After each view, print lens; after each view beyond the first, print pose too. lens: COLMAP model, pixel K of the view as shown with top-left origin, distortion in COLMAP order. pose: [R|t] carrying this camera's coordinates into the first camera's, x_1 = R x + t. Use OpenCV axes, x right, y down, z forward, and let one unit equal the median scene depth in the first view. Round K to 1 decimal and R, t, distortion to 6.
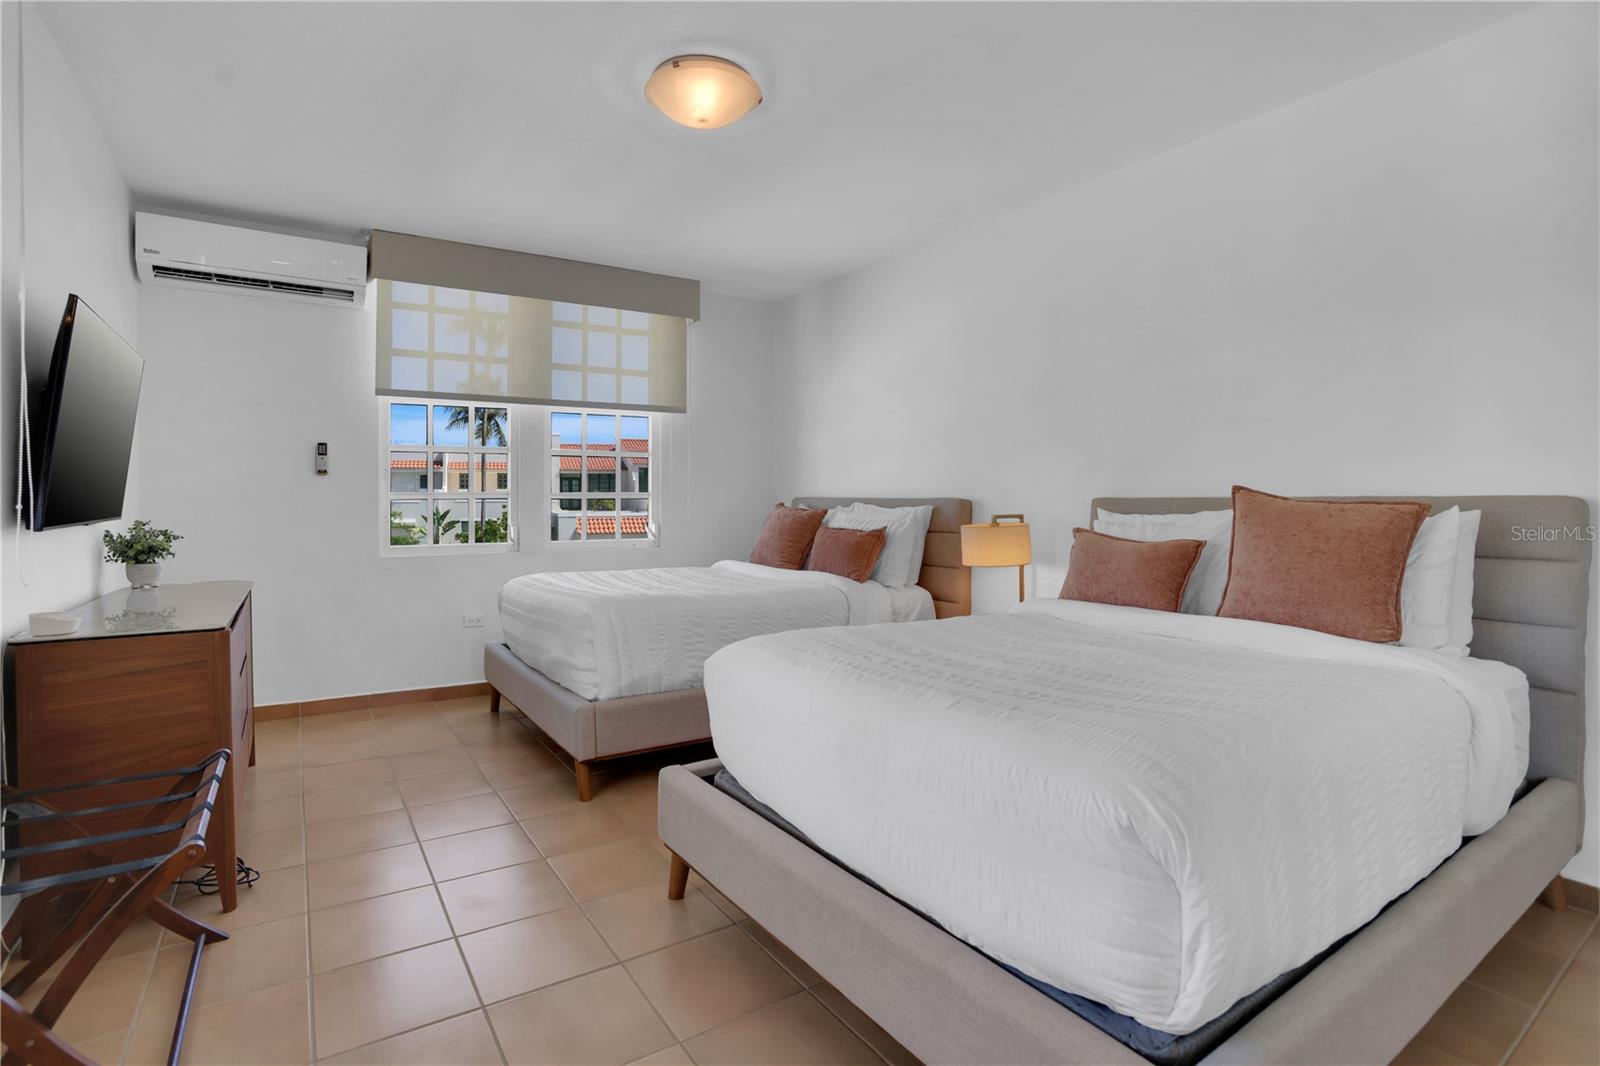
lens RADIAL K [[779.7, 0, 800.0], [0, 779.7, 533.0], [0, 0, 1]] dist [0.000308, 0.000194]
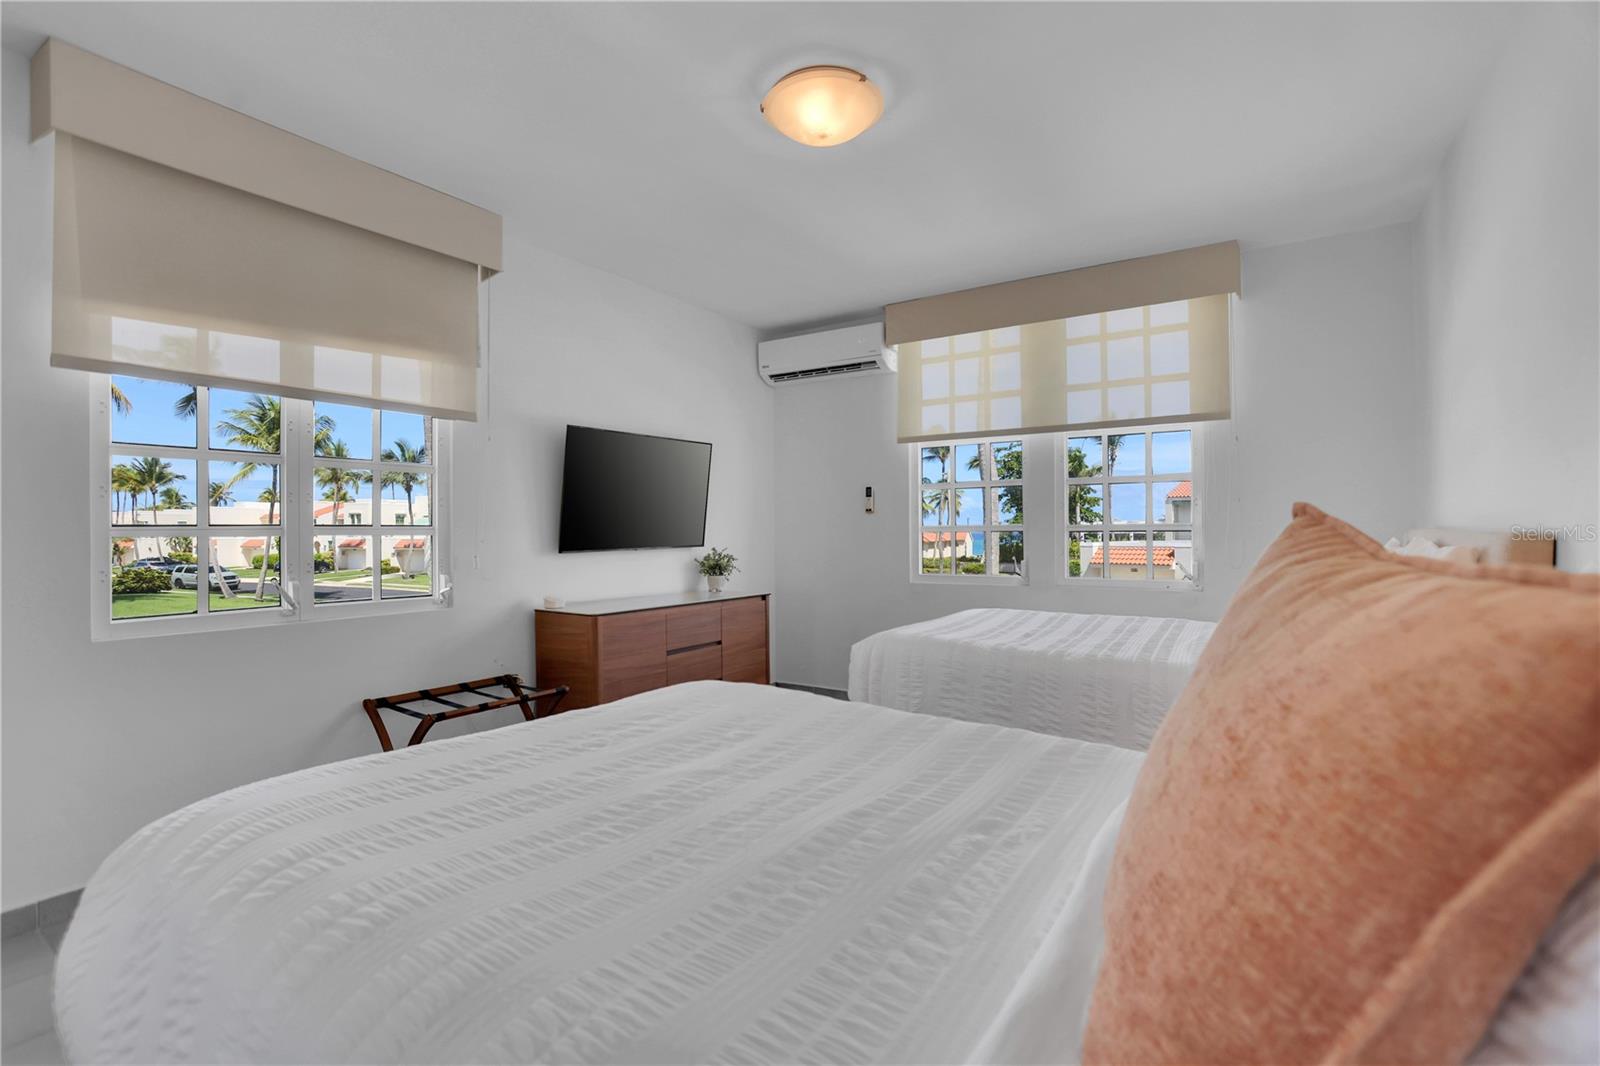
lens RADIAL K [[805.1, 0, 800.0], [0, 805.1, 533.0], [0, 0, 1]] dist [0.041114, 0.000170]
pose [[0.413468, 0.003901, -0.910510, 0.480868], [-0.034052, 0.999358, -0.011182, -0.023289], [0.909882, 0.035628, 0.413335, 0.356113]]
